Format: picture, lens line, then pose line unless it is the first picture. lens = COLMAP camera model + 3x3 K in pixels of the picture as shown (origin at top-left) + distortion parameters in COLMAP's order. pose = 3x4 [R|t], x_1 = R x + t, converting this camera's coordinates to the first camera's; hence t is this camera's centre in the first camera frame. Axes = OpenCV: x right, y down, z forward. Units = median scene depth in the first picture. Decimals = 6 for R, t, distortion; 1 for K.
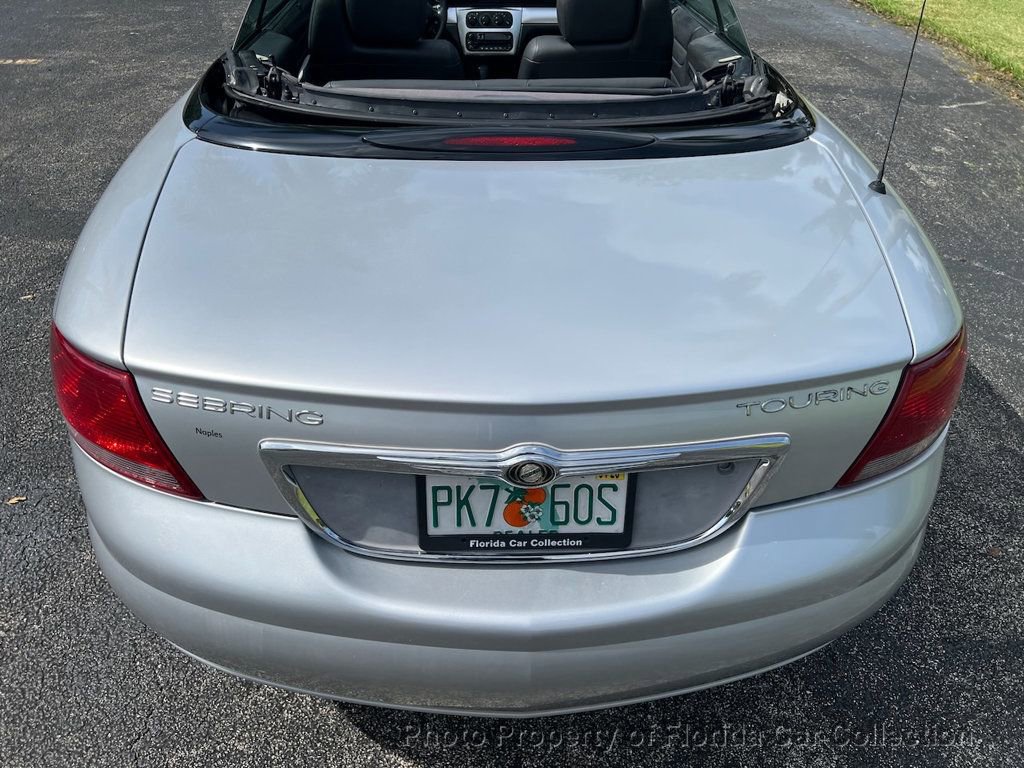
lens RADIAL K [[784.8, 0, 512.0], [0, 784.8, 384.0], [0, 0, 1]] dist [0.065636, -0.077418]
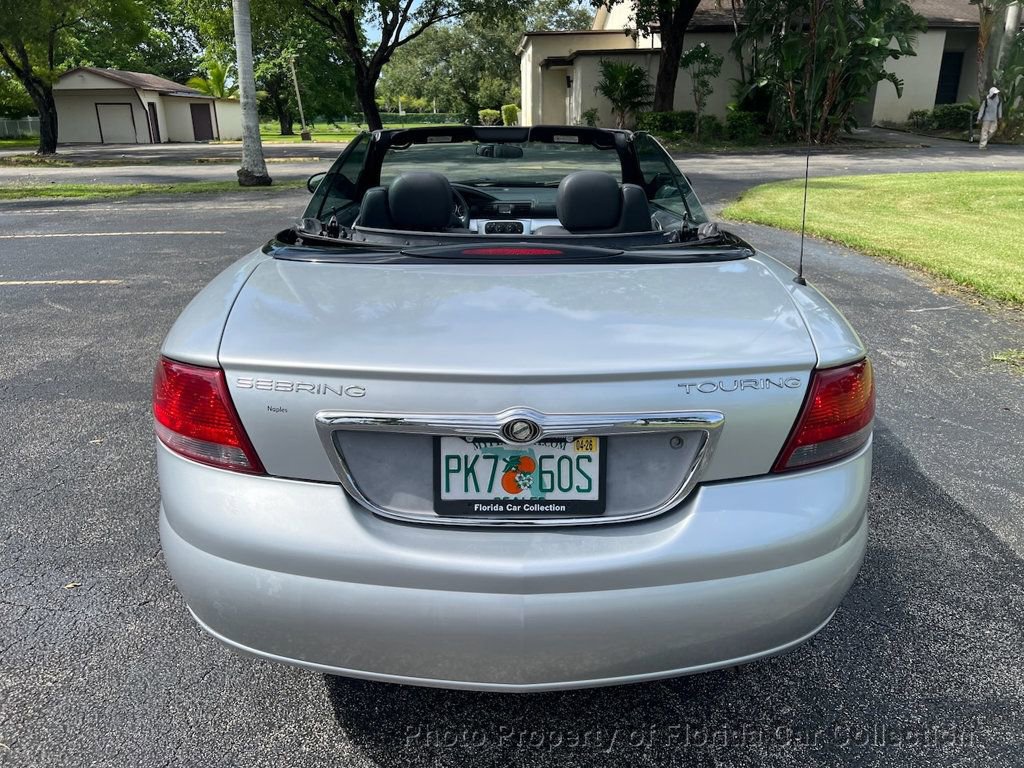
lens RADIAL K [[784.8, 0, 512.0], [0, 784.8, 384.0], [0, 0, 1]] dist [0.065636, -0.077418]
pose [[0.999664, -0.005607, -0.025302, 0.037904], [-0.002173, 0.954740, -0.297433, 0.384315], [0.025825, 0.297388, 0.954407, -0.237478]]
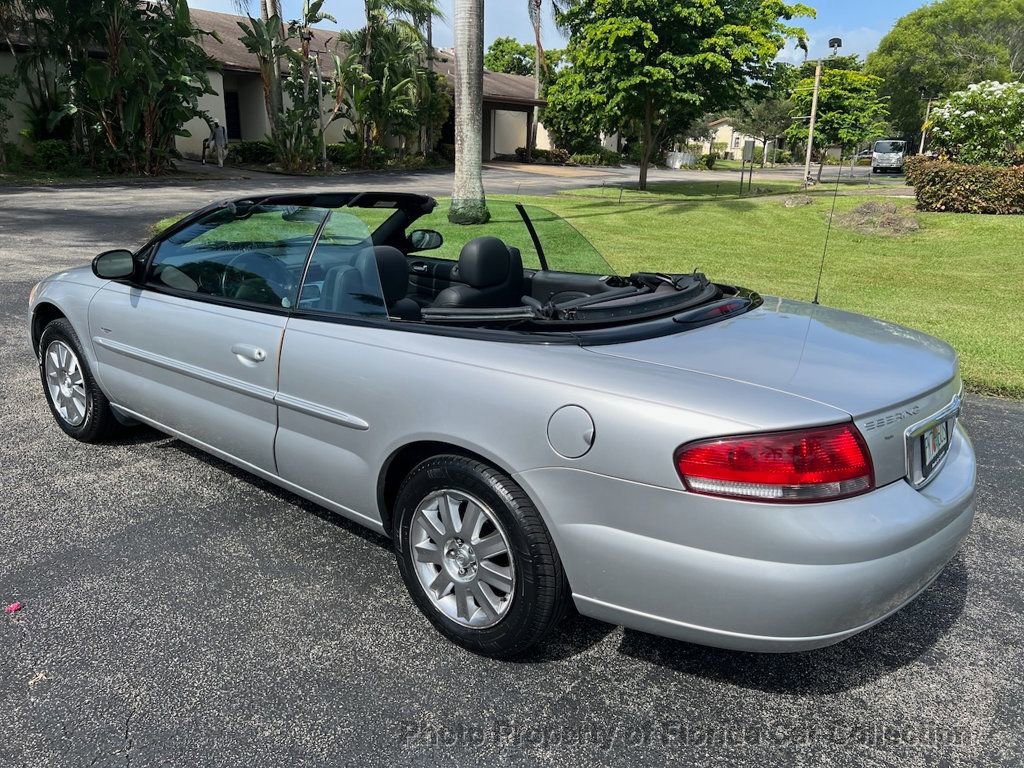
lens RADIAL K [[776.6, 0, 512.0], [0, 776.6, 384.0], [0, 0, 1]] dist [0.066896, -0.050337]
pose [[0.655462, -0.212659, 0.724669, -2.143515], [0.431377, 0.893029, -0.128115, -0.186155], [-0.619905, 0.396580, 0.677083, 0.240909]]
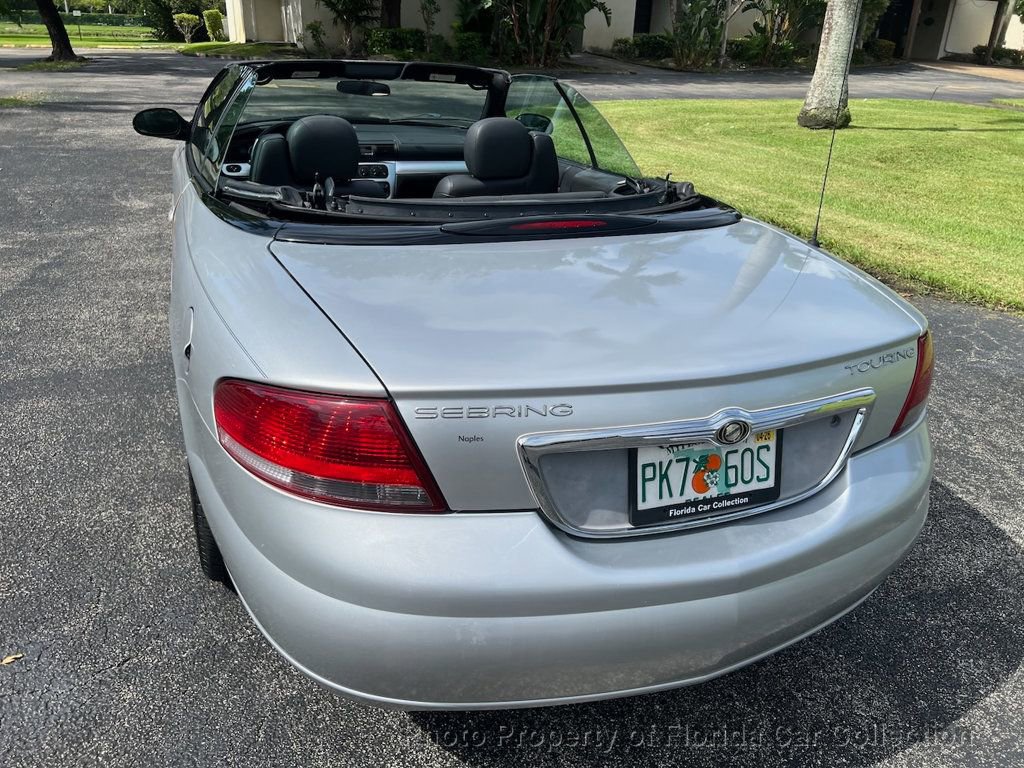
lens RADIAL K [[783.9, 0, 511.3], [0, 783.9, 369.3], [0, 0, 1]] dist [0.063160, -0.078177]
pose [[0.947025, -0.102649, 0.304313, -0.620408], [0.166498, 0.967188, -0.191899, 0.180185], [-0.274630, 0.232401, 0.933042, -0.099240]]
